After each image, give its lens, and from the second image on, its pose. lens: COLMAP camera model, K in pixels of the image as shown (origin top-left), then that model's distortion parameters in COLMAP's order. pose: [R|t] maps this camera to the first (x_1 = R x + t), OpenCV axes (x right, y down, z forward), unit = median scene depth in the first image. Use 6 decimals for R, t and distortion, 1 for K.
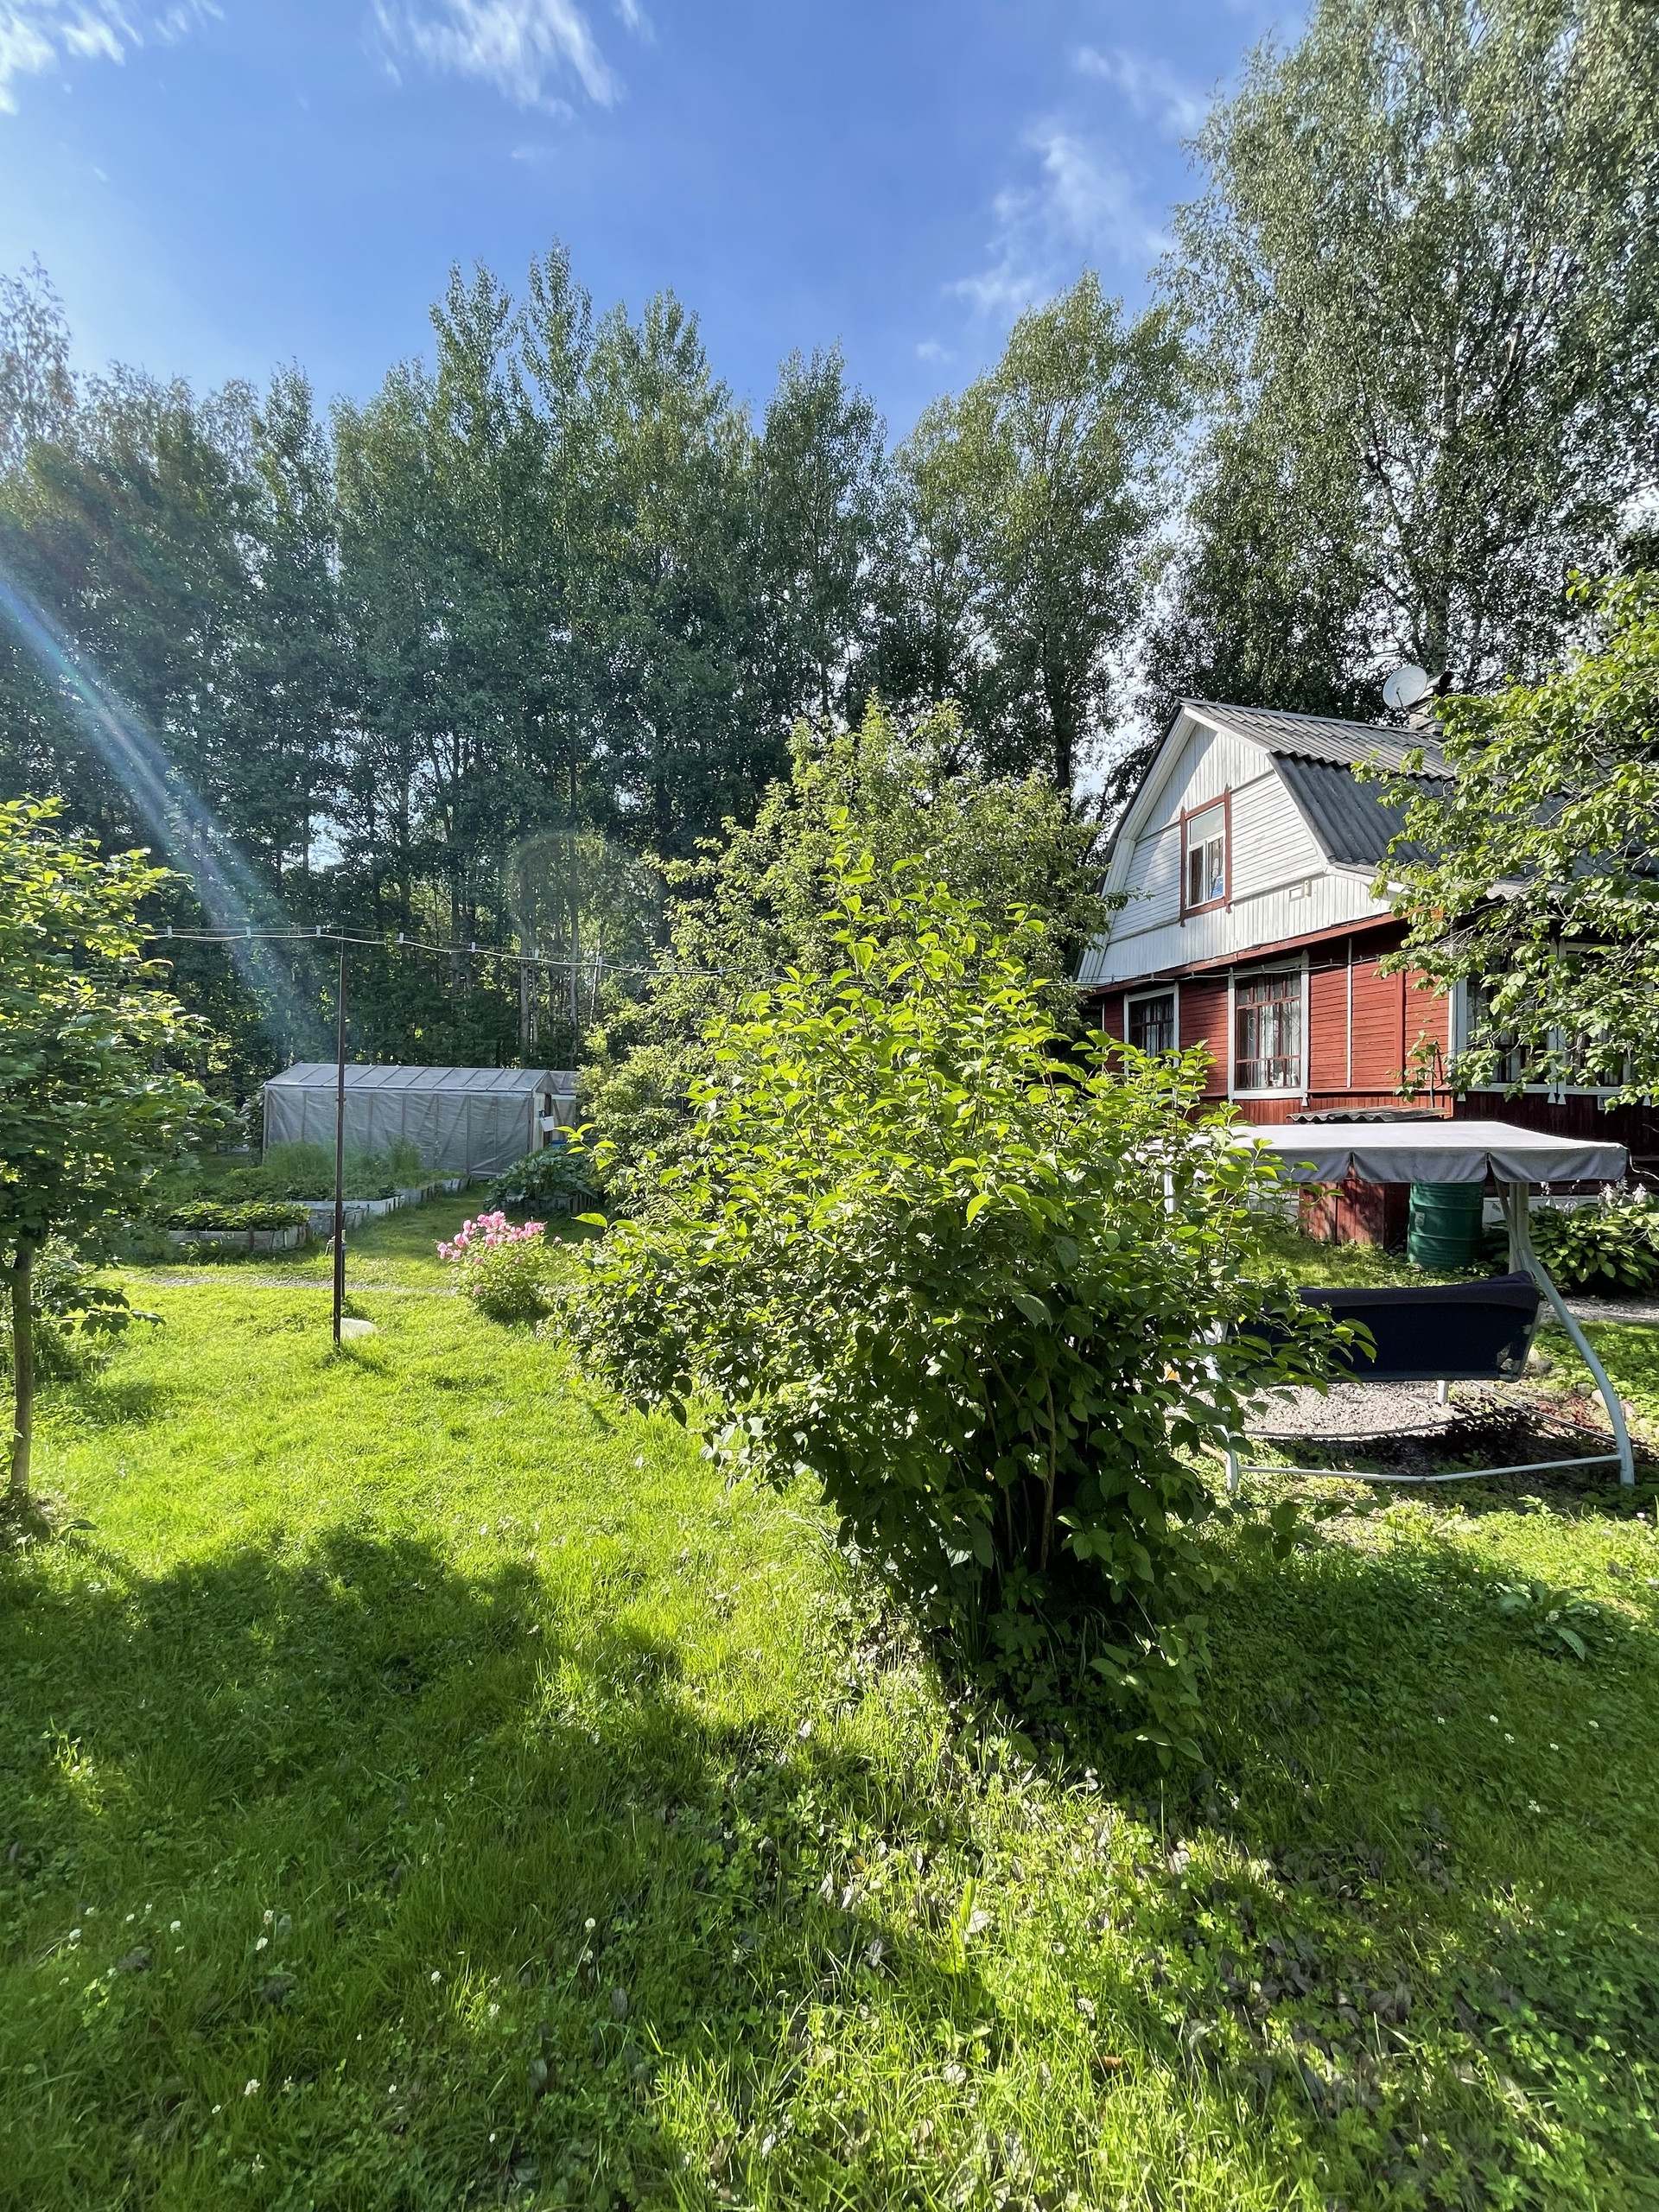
lens RADIAL K [[893.2, 0, 828.2], [0, 893.2, 1106.3], [0, 0, 1]] dist [-0.007106, 0.001572]
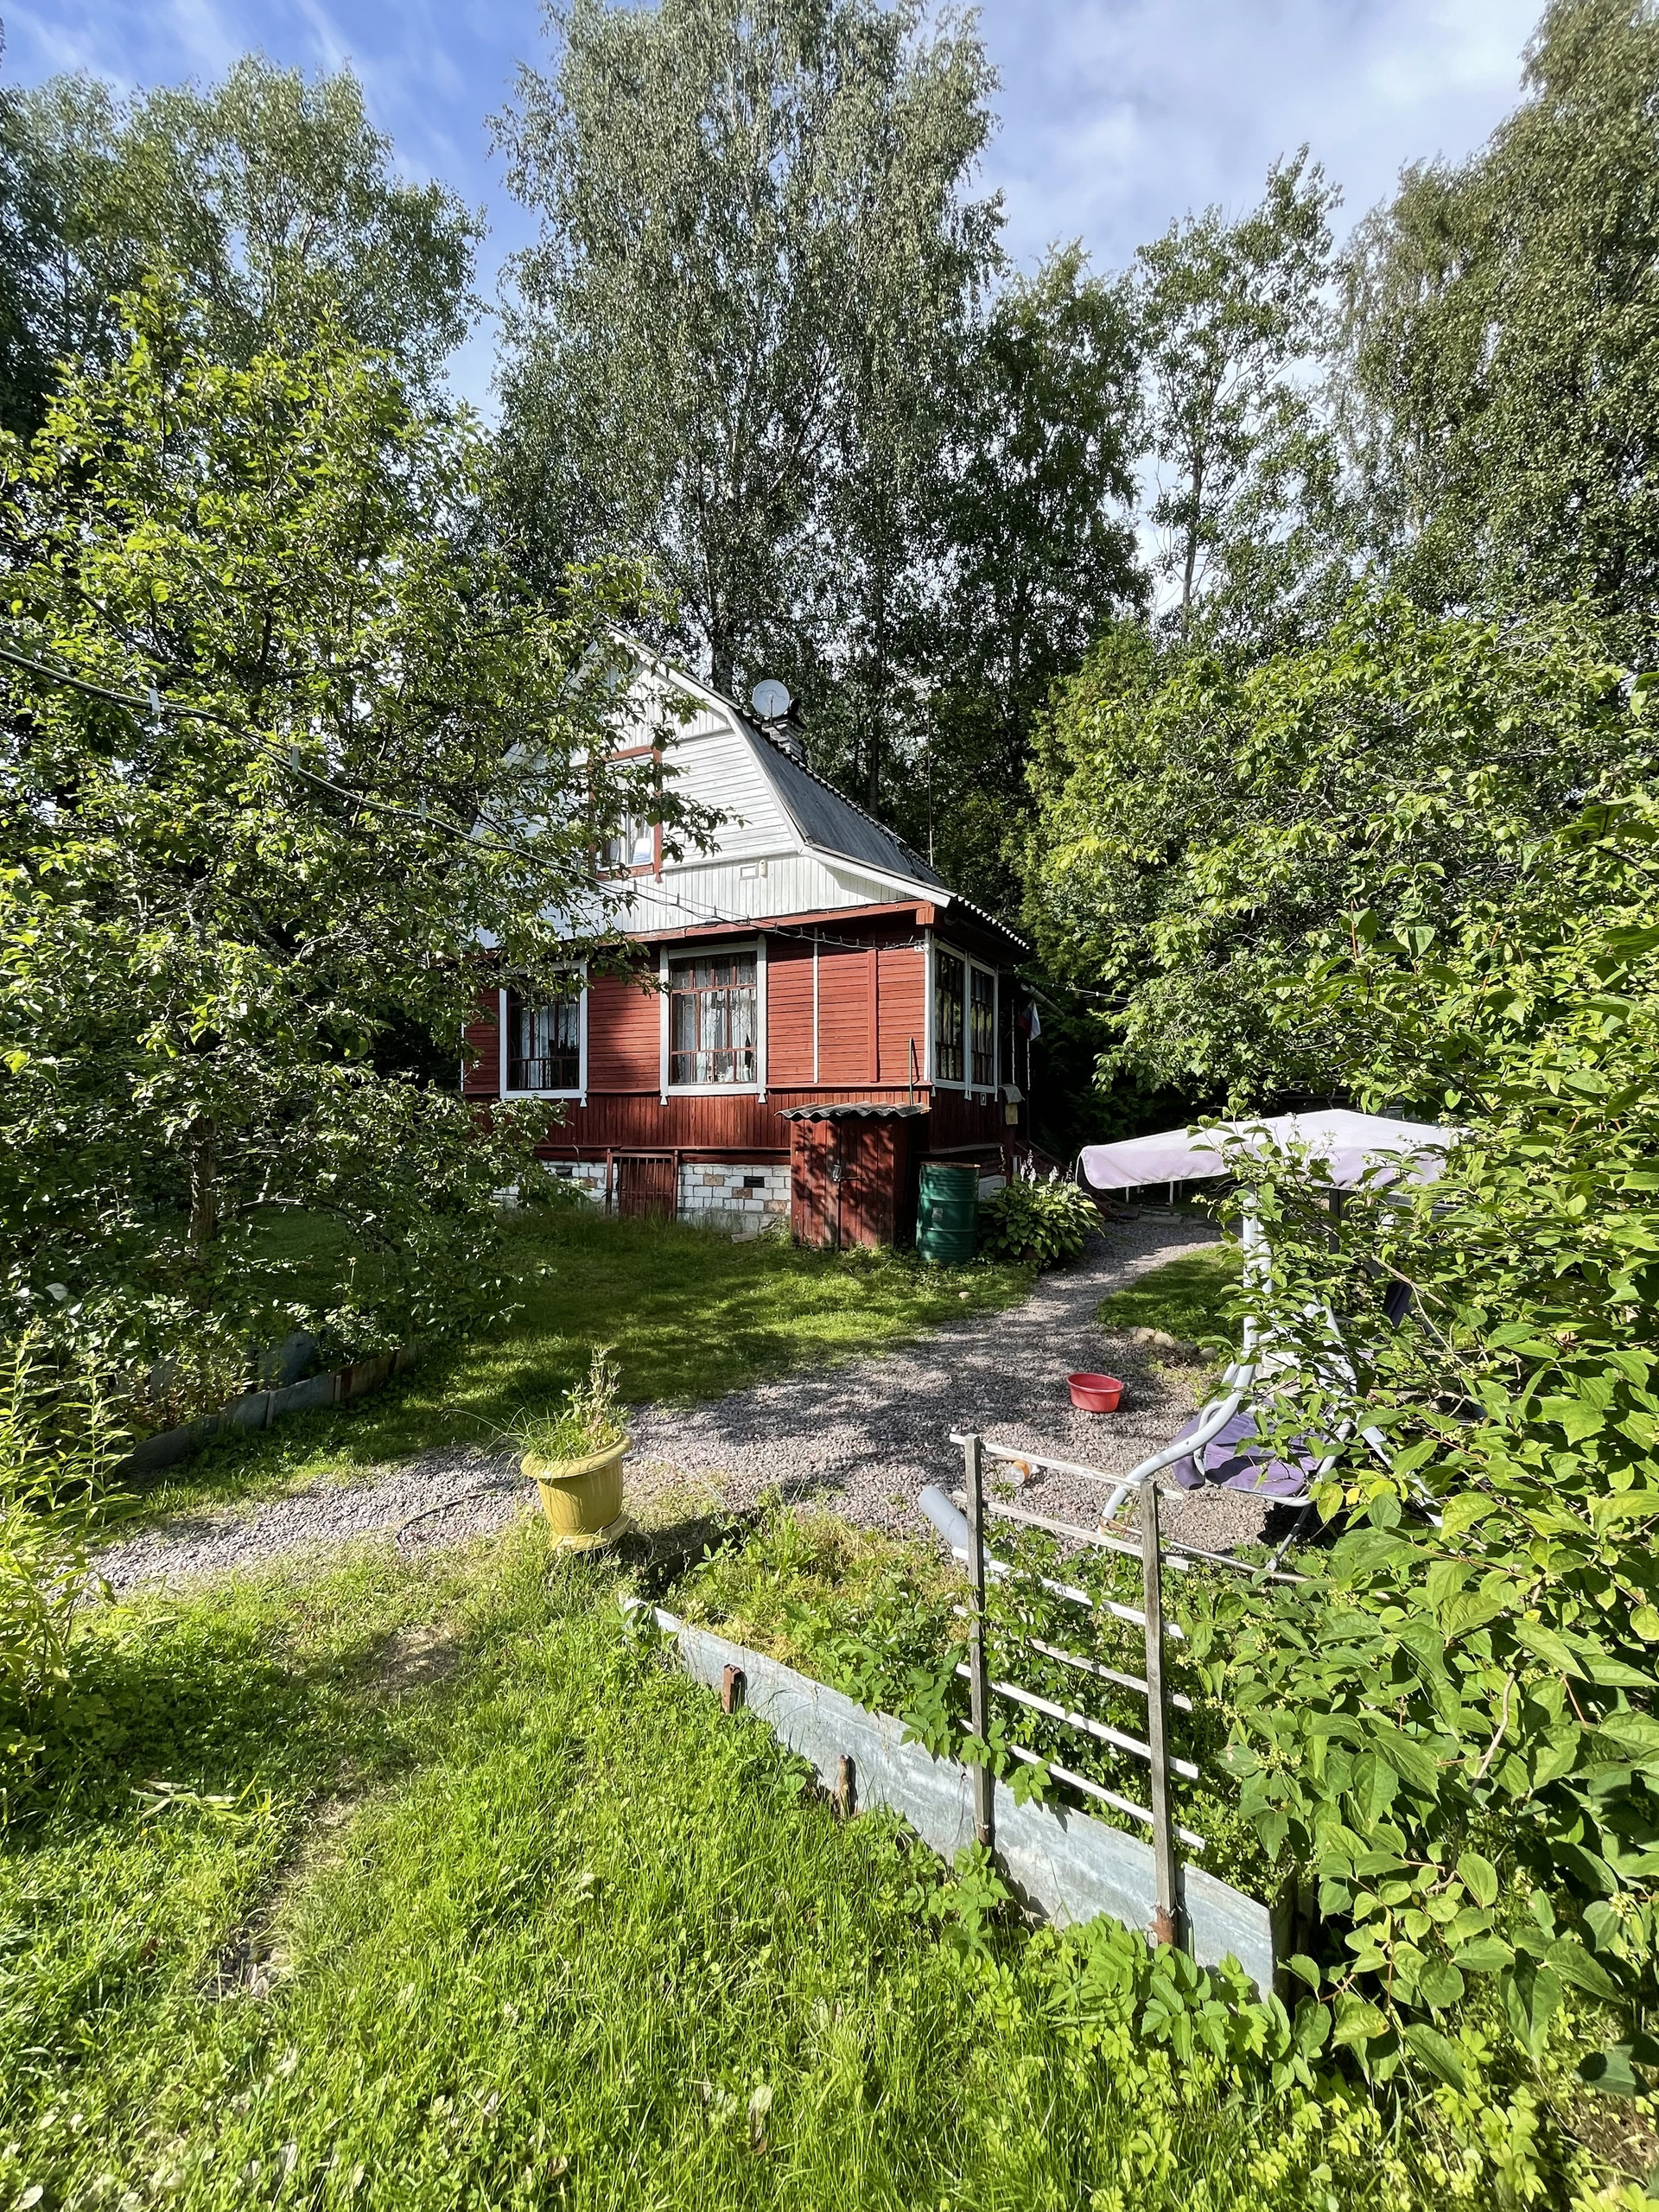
lens RADIAL K [[893.2, 0, 831.6], [0, 893.2, 1113.9], [0, 0, 1]] dist [-0.007106, 0.001572]
pose [[0.638126, -0.008784, 0.769882, -0.136171], [0.004019, 0.999959, 0.008078, 0.004221], [-0.769922, -0.002061, 0.638135, 0.353048]]
